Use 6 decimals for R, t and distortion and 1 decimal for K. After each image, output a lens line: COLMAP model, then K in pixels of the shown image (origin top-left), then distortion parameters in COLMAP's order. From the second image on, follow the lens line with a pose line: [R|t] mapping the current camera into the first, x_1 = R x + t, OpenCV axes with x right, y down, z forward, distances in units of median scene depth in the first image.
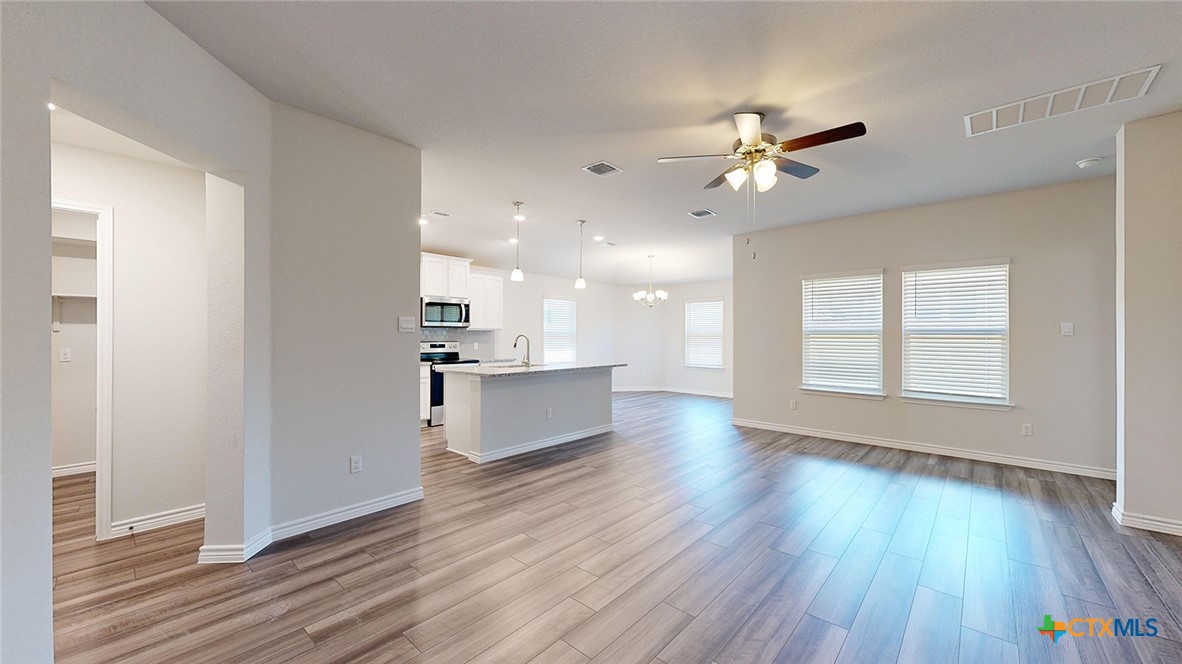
lens RADIAL K [[434.9, 0, 594.6], [0, 434.9, 337.5], [0, 0, 1]] dist [-0.000477, 0.000049]
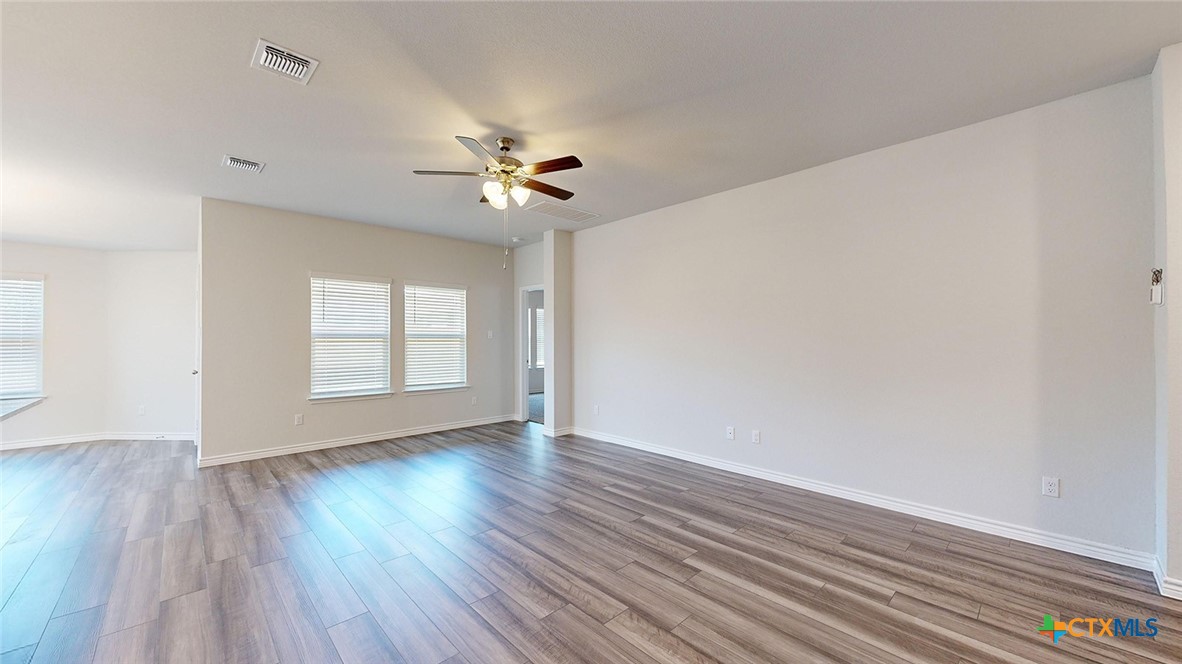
lens RADIAL K [[434.9, 0, 594.6], [0, 434.9, 337.5], [0, 0, 1]] dist [-0.000477, 0.000049]
pose [[0.080600, 0.001945, 0.996745, -0.399270], [0.006111, 0.999978, -0.002445, -0.002505], [-0.996728, 0.006288, 0.080587, 0.385587]]
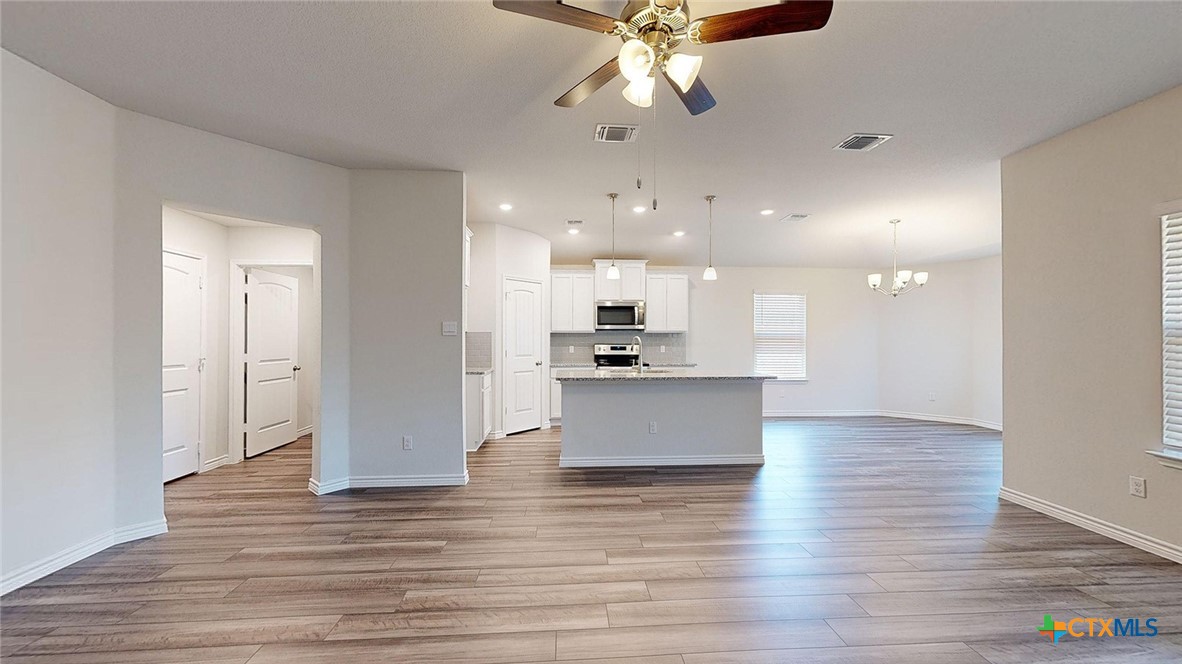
lens RADIAL K [[434.9, 0, 594.6], [0, 434.9, 337.5], [0, 0, 1]] dist [-0.000477, 0.000049]
pose [[0.715827, -0.002201, -0.698274, 0.408378], [-0.002012, 0.999984, -0.005214, -0.000956], [0.698274, 0.005137, 0.715812, 0.287370]]
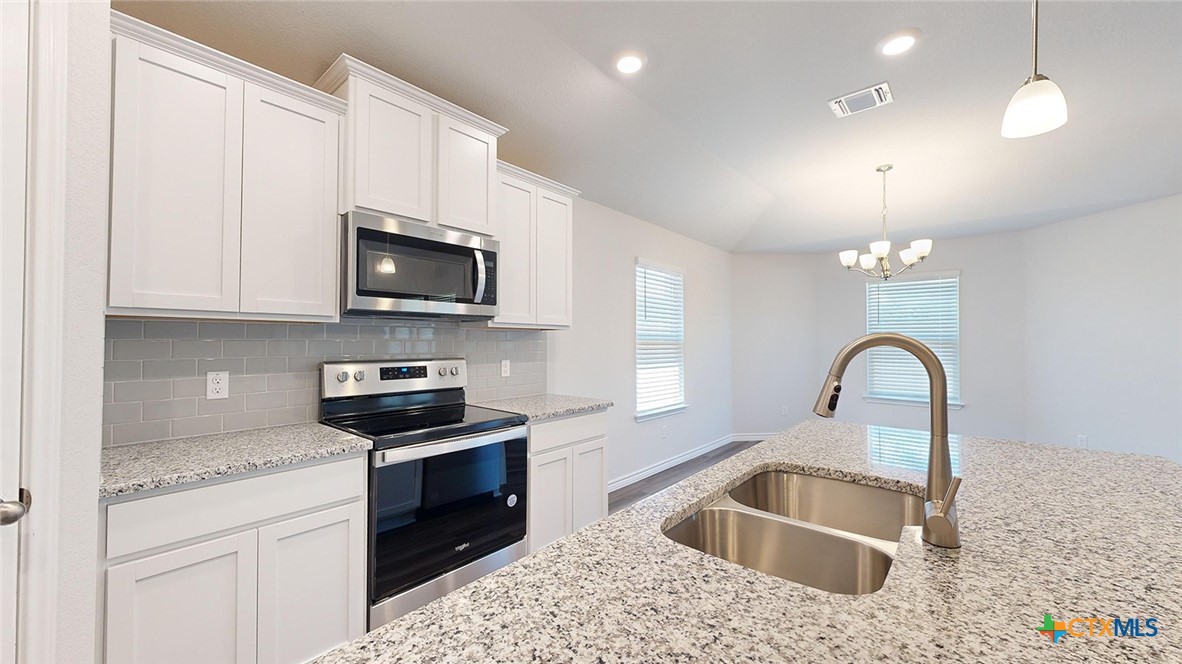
lens RADIAL K [[427.3, 0, 593.4], [0, 427.3, 337.4], [0, 0, 1]] dist [-0.019637, -0.000139]
pose [[0.999784, 0.000389, 0.020756, -0.282185], [-0.000054, 0.999870, -0.016118, -0.003764], [-0.020760, 0.016114, 0.999655, 0.852403]]
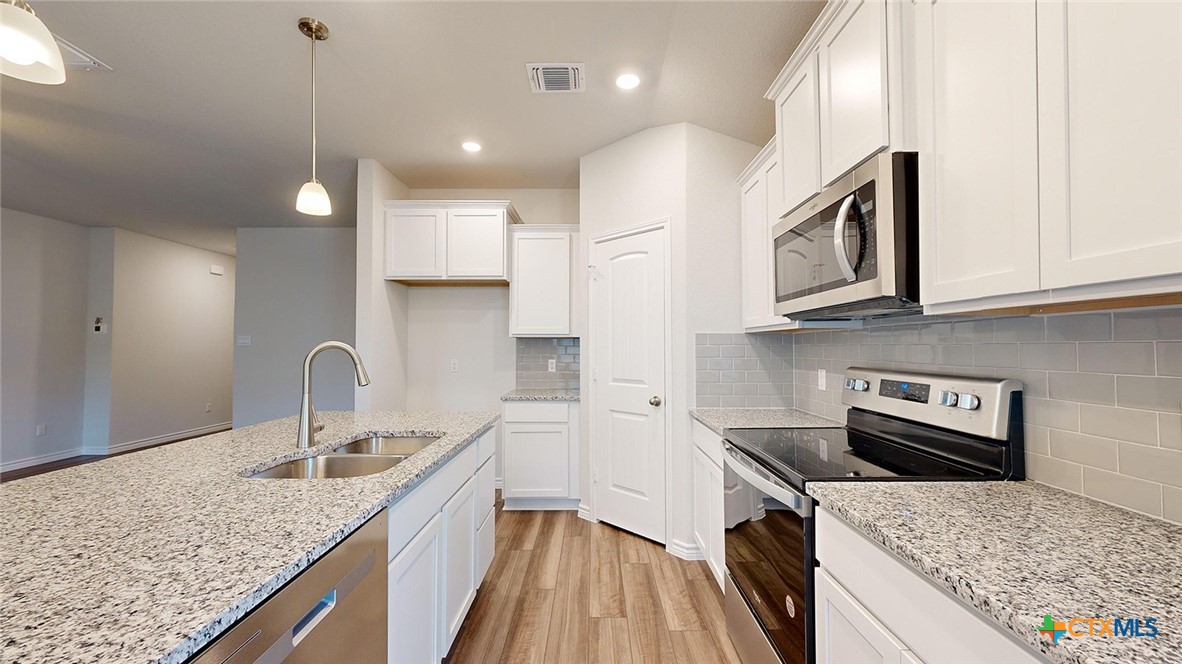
lens RADIAL K [[434.9, 0, 594.6], [0, 434.9, 337.5], [0, 0, 1]] dist [-0.000477, 0.000049]
pose [[-0.743007, -0.013955, -0.669138, -0.096227], [-0.001590, 0.999817, -0.019086, -0.006087], [0.669281, -0.013117, -0.742893, 1.368535]]
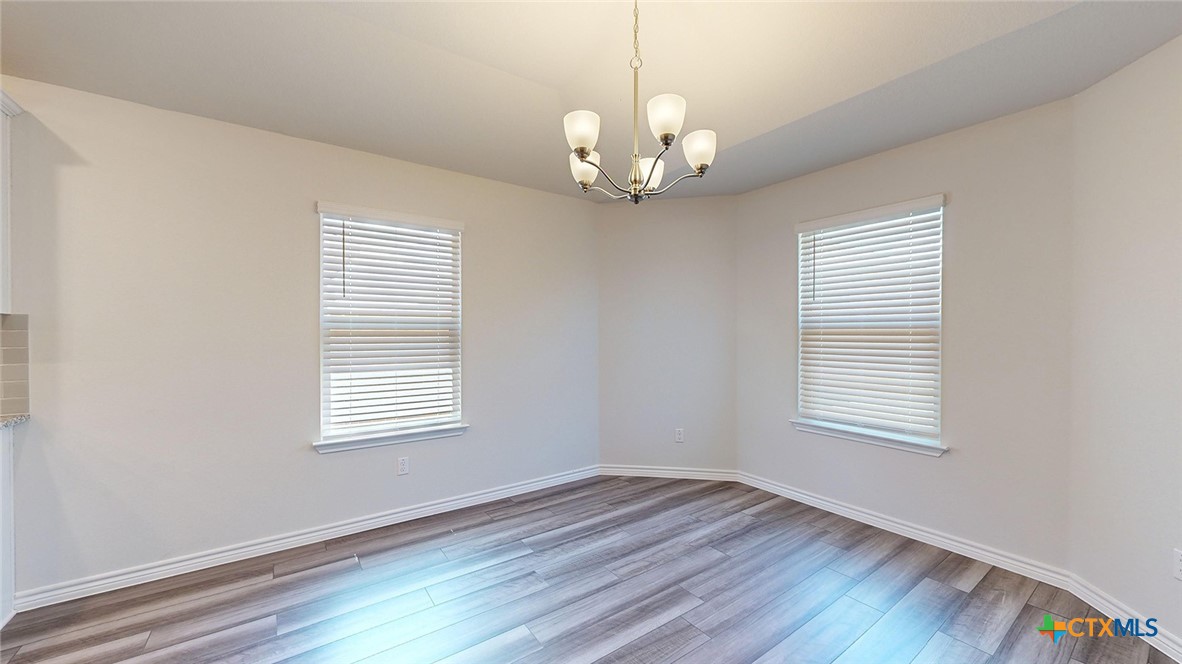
lens RADIAL K [[434.9, 0, 594.6], [0, 434.9, 337.5], [0, 0, 1]] dist [-0.000477, 0.000049]
pose [[0.975049, -0.010347, -0.221749, 0.240222], [0.010367, 0.999946, -0.001075, 0.003072], [0.221748, -0.001251, 0.975103, 1.185743]]
